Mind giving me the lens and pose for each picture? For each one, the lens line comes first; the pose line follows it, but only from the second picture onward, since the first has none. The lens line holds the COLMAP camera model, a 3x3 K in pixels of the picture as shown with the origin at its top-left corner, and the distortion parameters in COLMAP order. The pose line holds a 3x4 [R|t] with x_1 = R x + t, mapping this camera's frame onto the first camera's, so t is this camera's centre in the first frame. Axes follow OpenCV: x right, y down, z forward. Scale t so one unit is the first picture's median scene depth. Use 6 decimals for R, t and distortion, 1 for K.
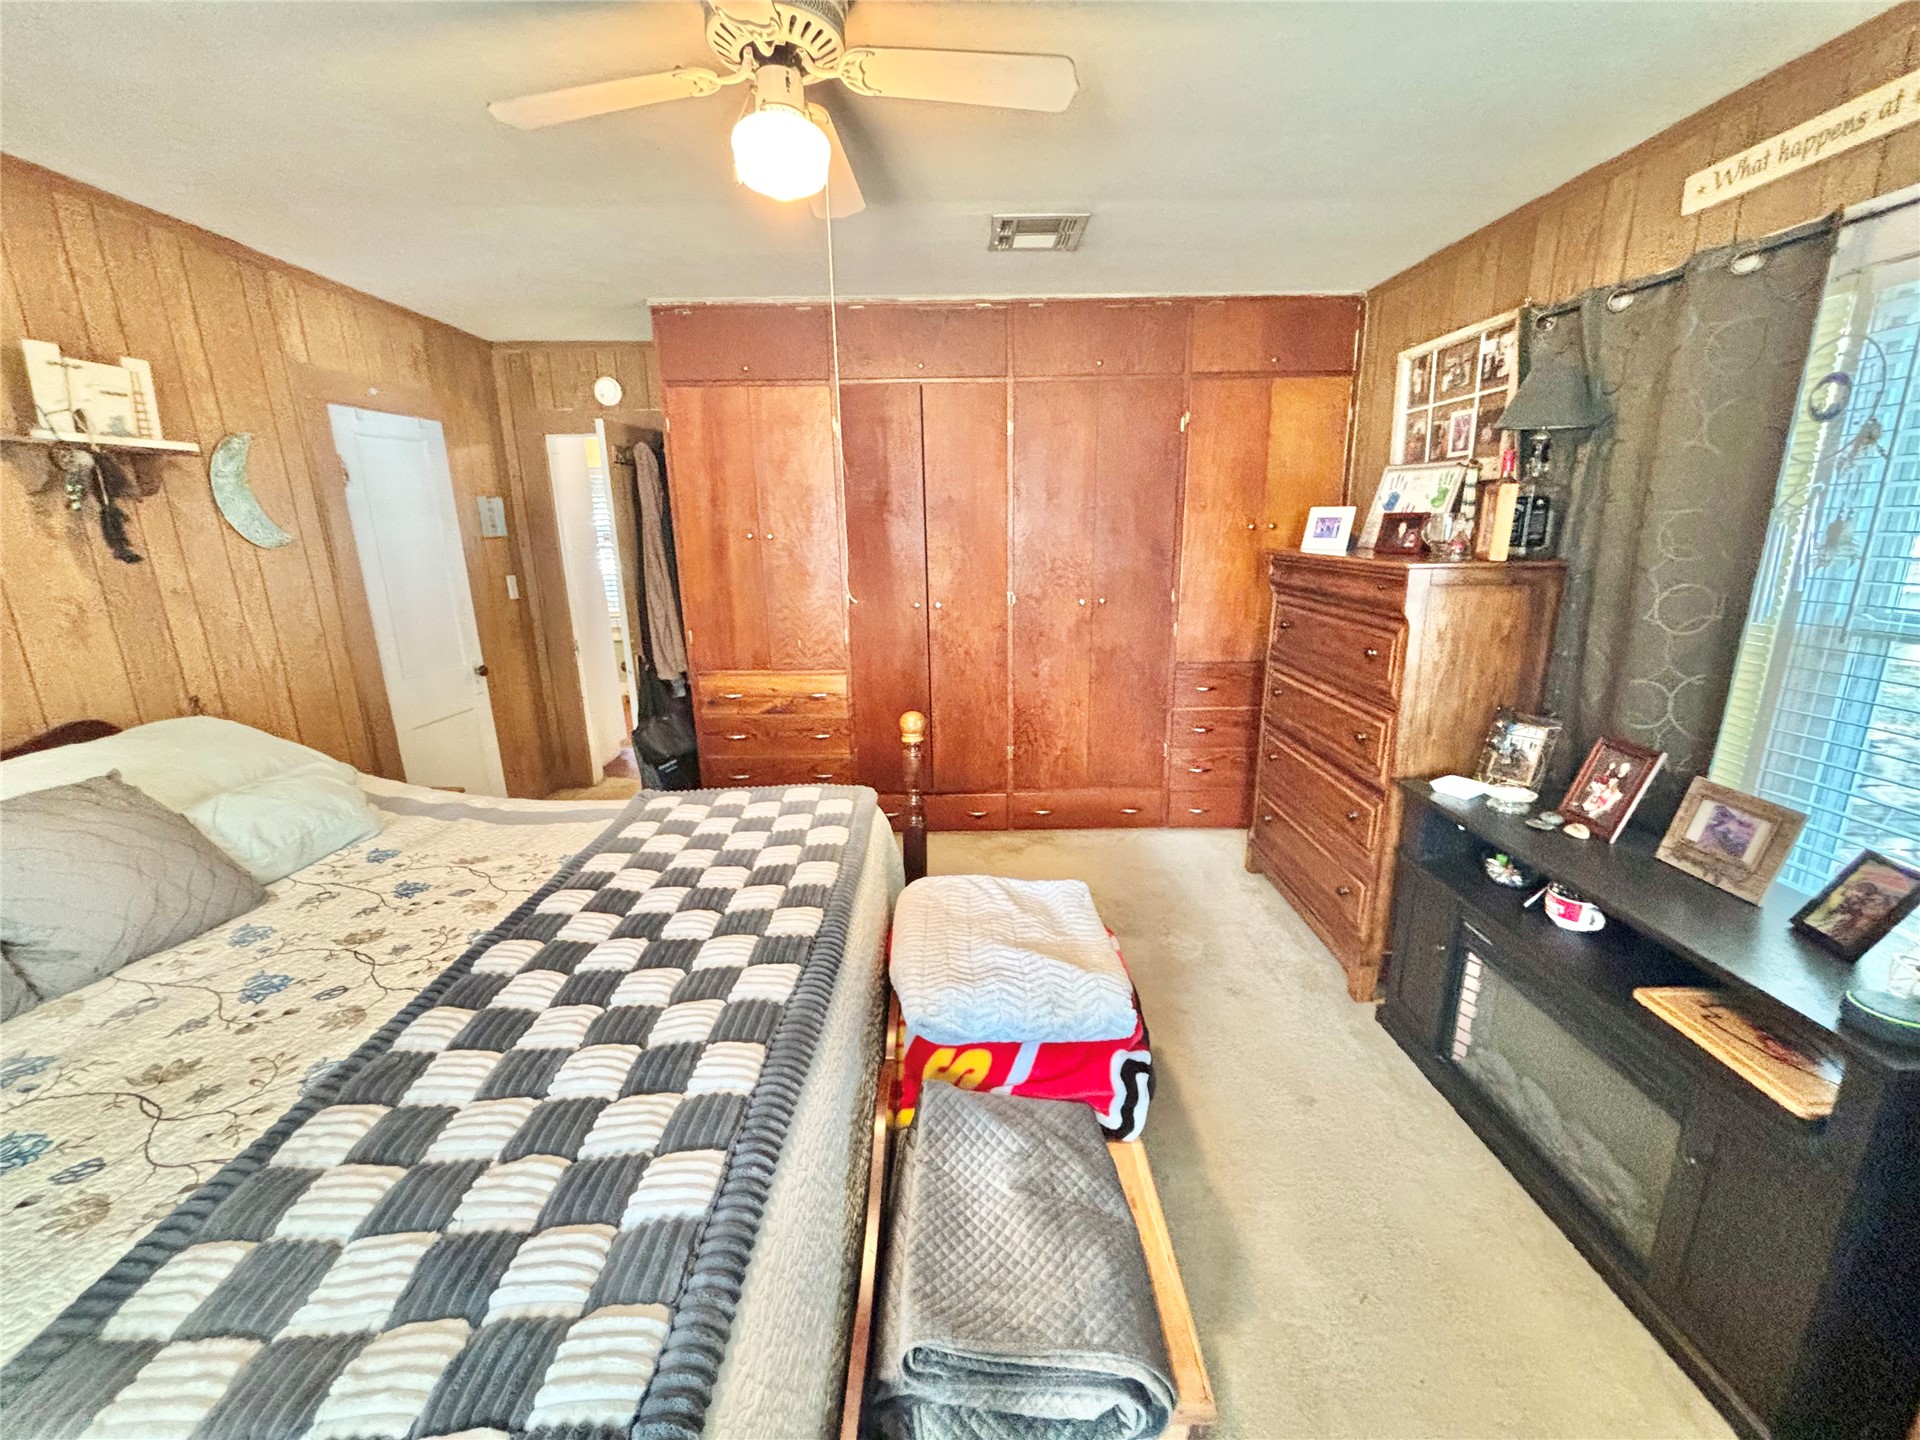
lens RADIAL K [[773.1, 0, 968.4], [0, 773.1, 717.8], [0, 0, 1]] dist [-0.000431, -0.000097]
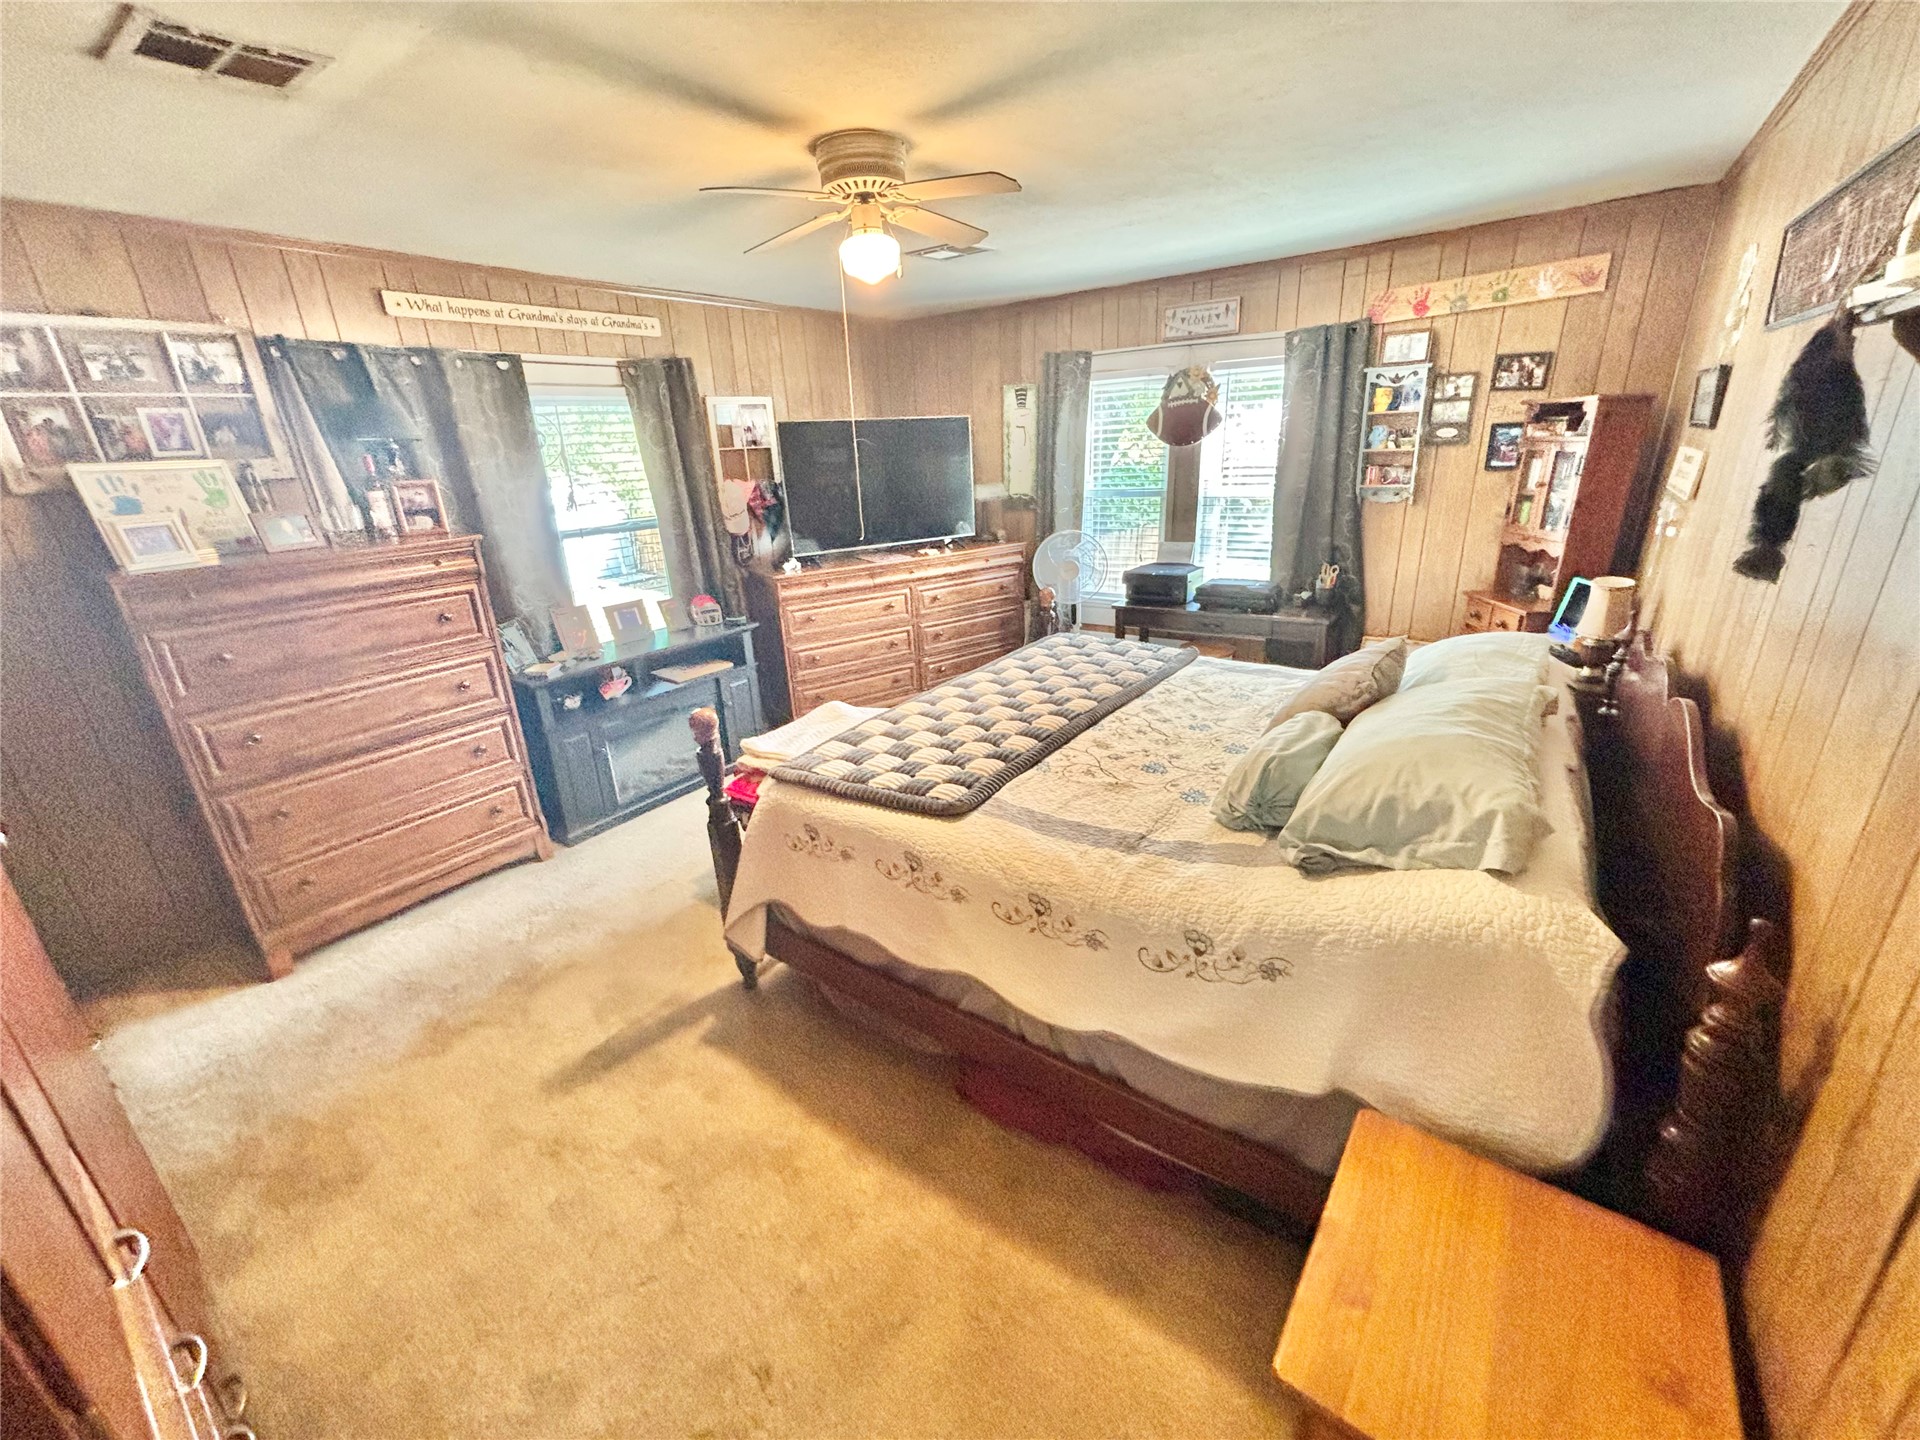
lens RADIAL K [[773.1, 0, 968.4], [0, 773.1, 717.8], [0, 0, 1]] dist [-0.000431, -0.000097]
pose [[-0.807283, -0.154260, 0.569647, -0.810311], [0.196698, 0.839716, 0.506149, -0.384470], [-0.556420, 0.520654, -0.647546, 1.334696]]
